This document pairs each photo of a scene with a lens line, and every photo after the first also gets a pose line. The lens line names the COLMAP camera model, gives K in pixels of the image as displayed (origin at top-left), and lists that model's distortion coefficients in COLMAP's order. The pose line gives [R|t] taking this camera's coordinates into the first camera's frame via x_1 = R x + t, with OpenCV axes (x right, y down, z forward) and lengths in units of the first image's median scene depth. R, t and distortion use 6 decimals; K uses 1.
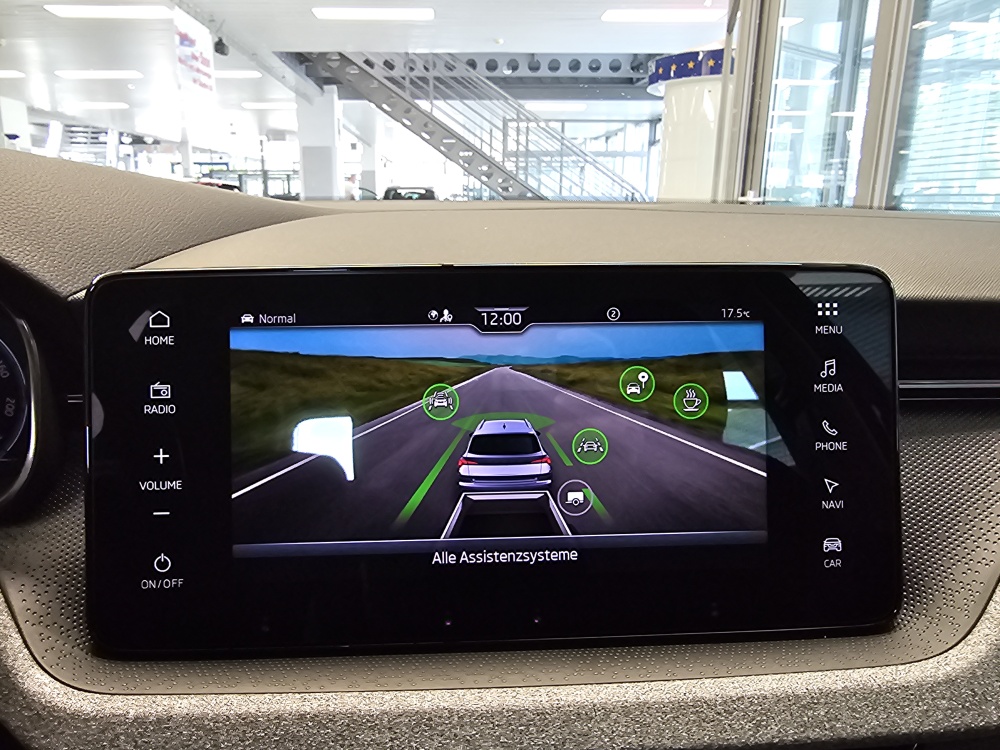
lens RADIAL K [[682.3, 0, 454.0], [0, 682.3, 368.2], [0, 0, 1]] dist [0.012209, -0.005523]
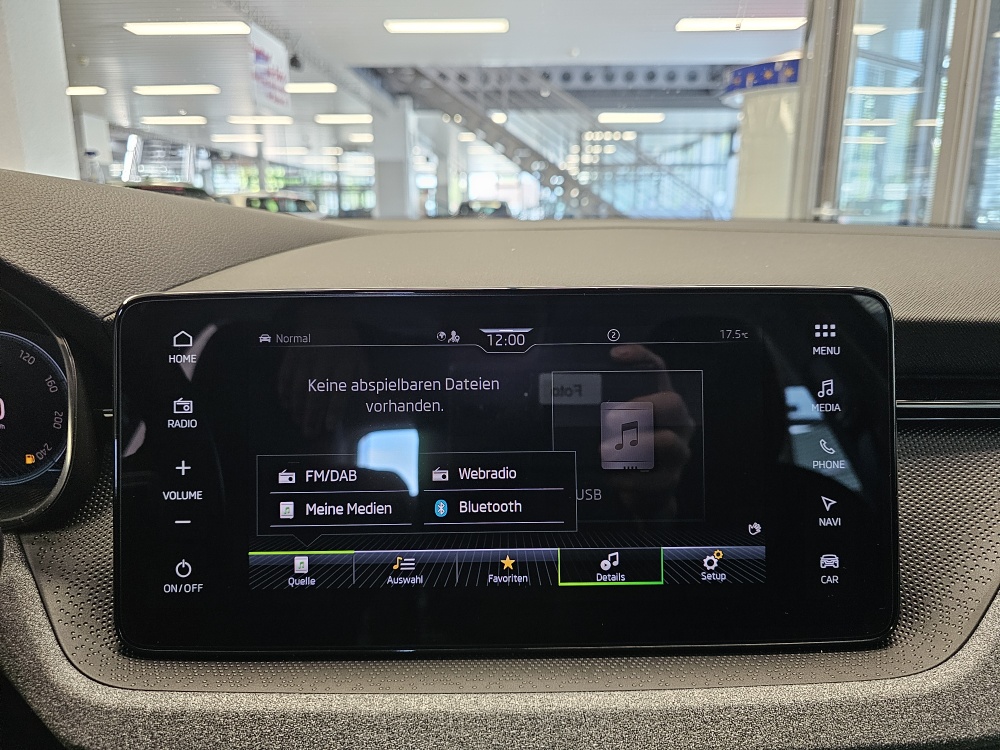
lens RADIAL K [[685.7, 0, 500.5], [0, 685.7, 378.4], [0, 0, 1]] dist [0.038050, -0.053908]
pose [[0.999190, 0.005089, -0.039909, 0.101140], [-0.005293, 0.999973, -0.005003, -0.007329], [0.039883, 0.005211, 0.999191, -0.049304]]
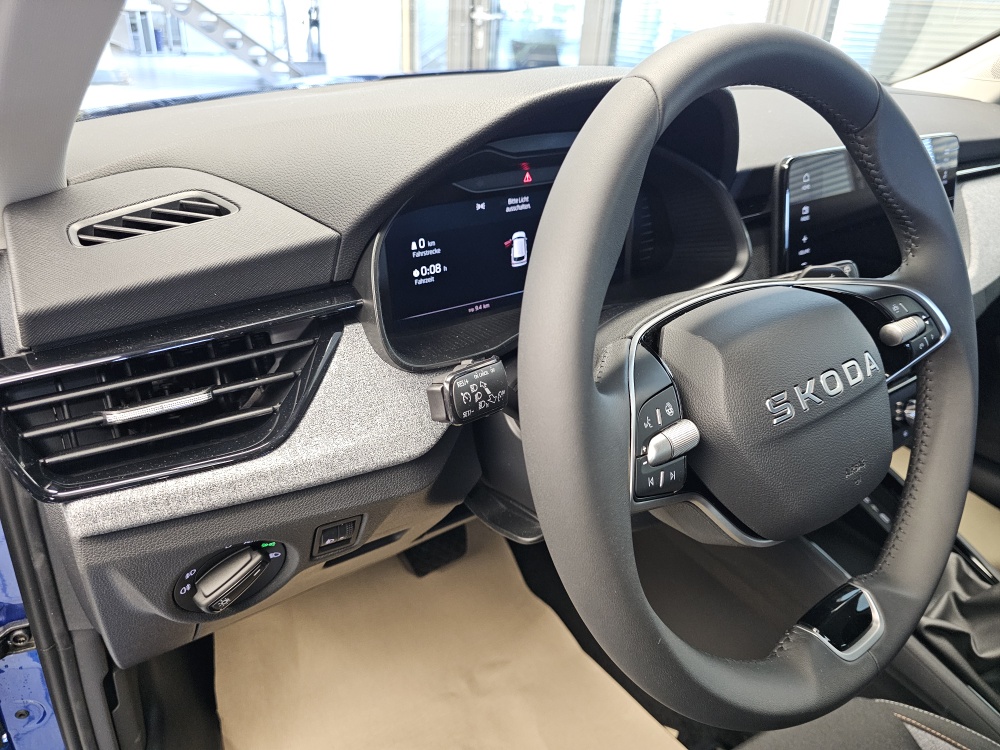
lens RADIAL K [[685.7, 0, 500.2], [0, 685.7, 370.5], [0, 0, 1]] dist [0.038050, -0.053908]
pose [[0.829825, -0.225874, 0.510266, -2.448549], [0.081204, 0.953562, 0.290045, -0.200086], [-0.552084, -0.199251, 0.809631, -0.399241]]
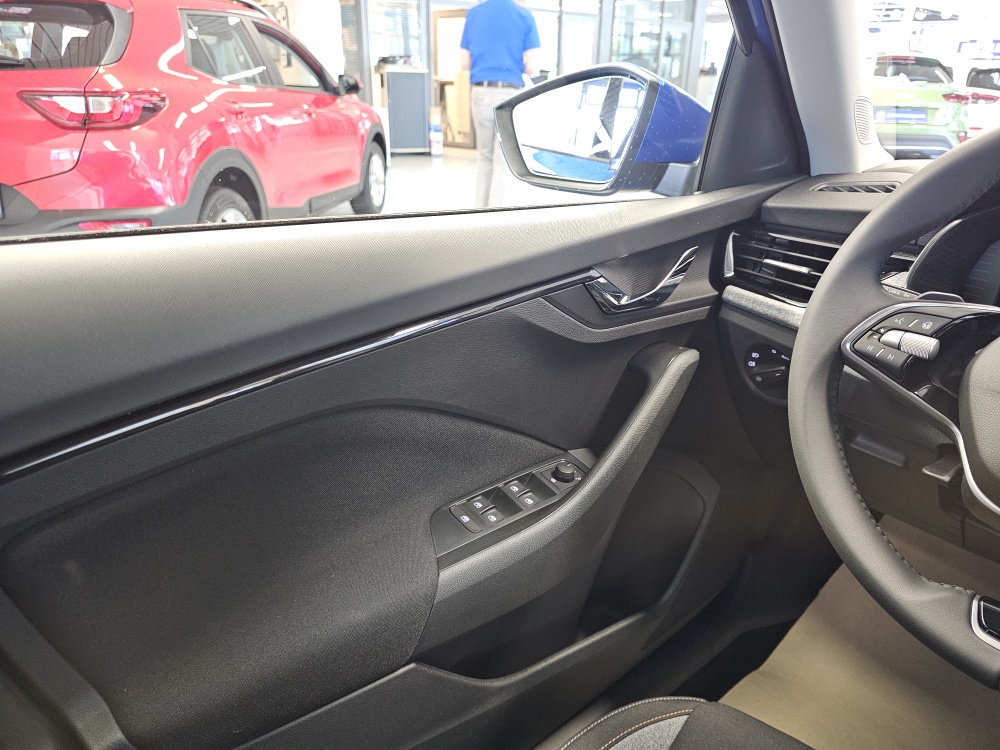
lens RADIAL K [[685.7, 0, 509.5], [0, 685.7, 356.9], [0, 0, 1]] dist [0.038050, -0.053908]
pose [[0.624966, 0.309542, -0.716659, -1.004664], [-0.205460, 0.950882, 0.231536, 0.126180], [0.753129, 0.002543, 0.657868, -1.514992]]
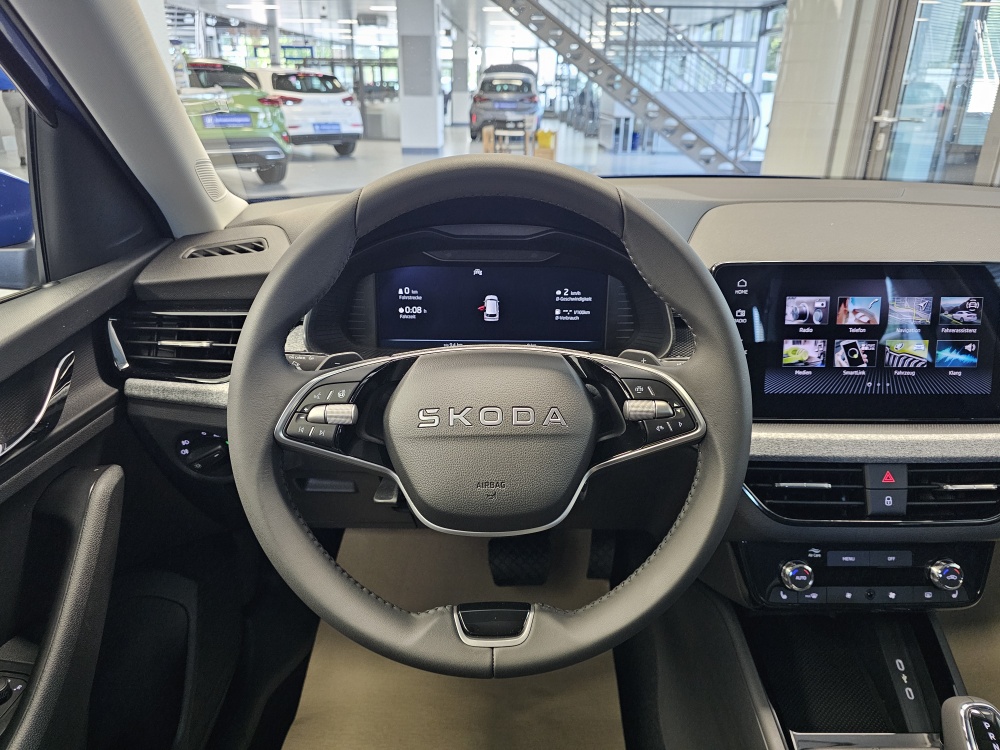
lens RADIAL K [[685.7, 0, 502.8], [0, 685.7, 368.4], [0, 0, 1]] dist [0.038050, -0.053908]
pose [[0.999066, 0.026611, -0.034058, -1.121436], [-0.021267, 0.988663, 0.148640, -0.111255], [0.037627, -0.147777, 0.988305, -1.382198]]
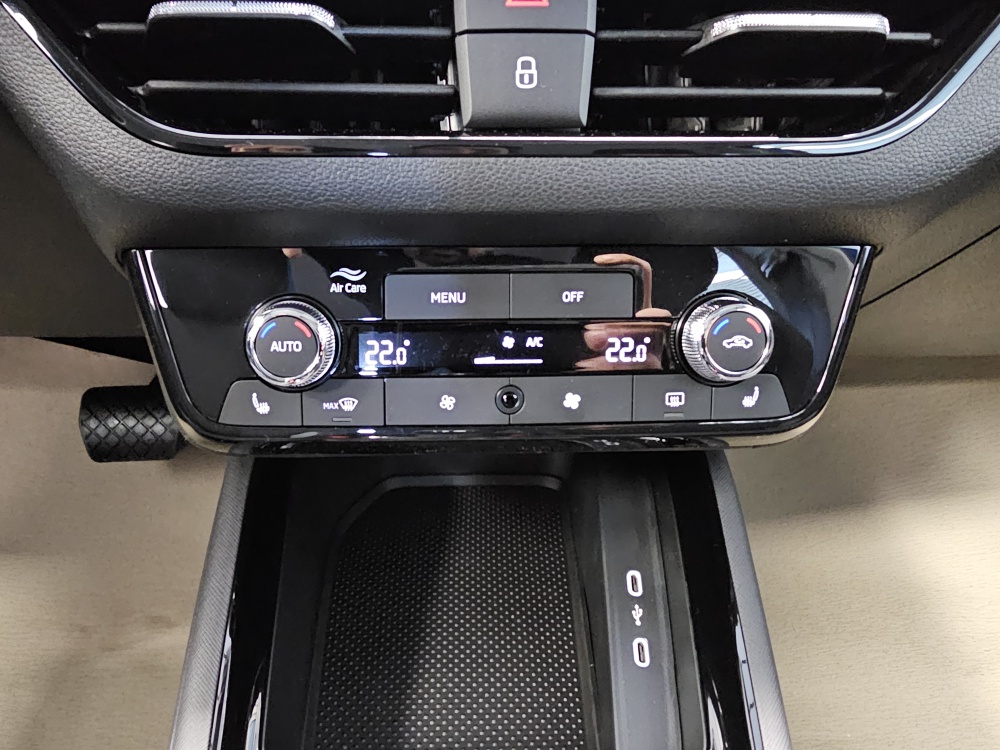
lens RADIAL K [[682.3, 0, 444.6], [0, 682.3, 384.8], [0, 0, 1]] dist [0.012209, -0.005523]
pose [[0.999745, 0.019327, -0.011716, 0.018212], [-0.015120, 0.957236, 0.288913, 0.734142], [0.016799, -0.288662, 0.957284, 0.116164]]
